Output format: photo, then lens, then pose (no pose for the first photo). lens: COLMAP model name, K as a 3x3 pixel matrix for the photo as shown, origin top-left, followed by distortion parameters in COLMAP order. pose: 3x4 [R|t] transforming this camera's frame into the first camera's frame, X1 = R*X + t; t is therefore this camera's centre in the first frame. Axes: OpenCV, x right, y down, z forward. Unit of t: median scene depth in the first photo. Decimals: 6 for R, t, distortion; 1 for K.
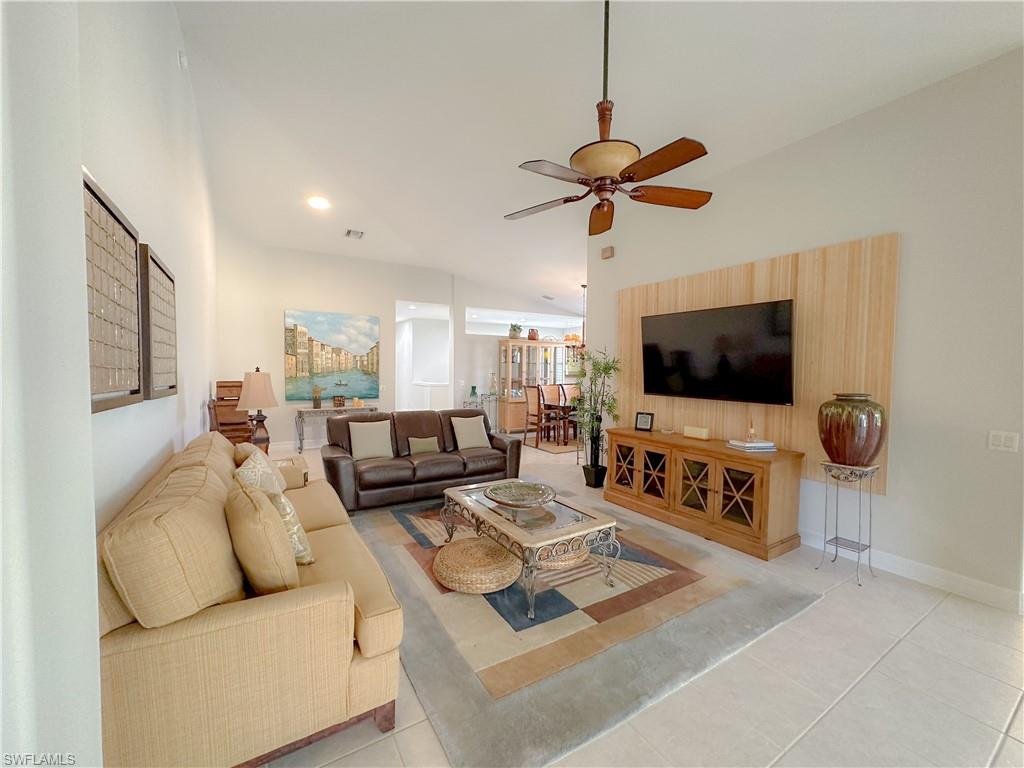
lens RADIAL K [[408.8, 0, 516.0], [0, 408.8, 384.5], [0, 0, 1]] dist [-0.002578, 0.000975]
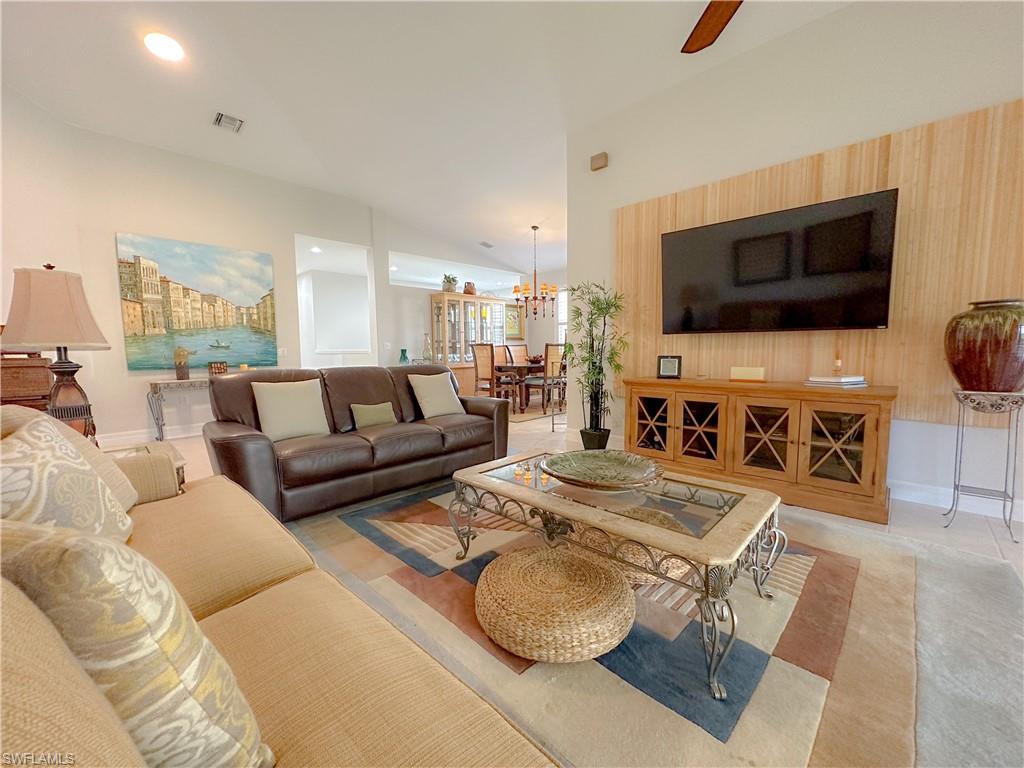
lens RADIAL K [[408.8, 0, 515.4], [0, 408.8, 383.2], [0, 0, 1]] dist [-0.002578, 0.000975]
pose [[0.969874, -0.041033, 0.240126, -0.173550], [0.029844, 0.998301, 0.050047, 0.075843], [-0.241772, -0.041373, 0.969451, 0.312071]]
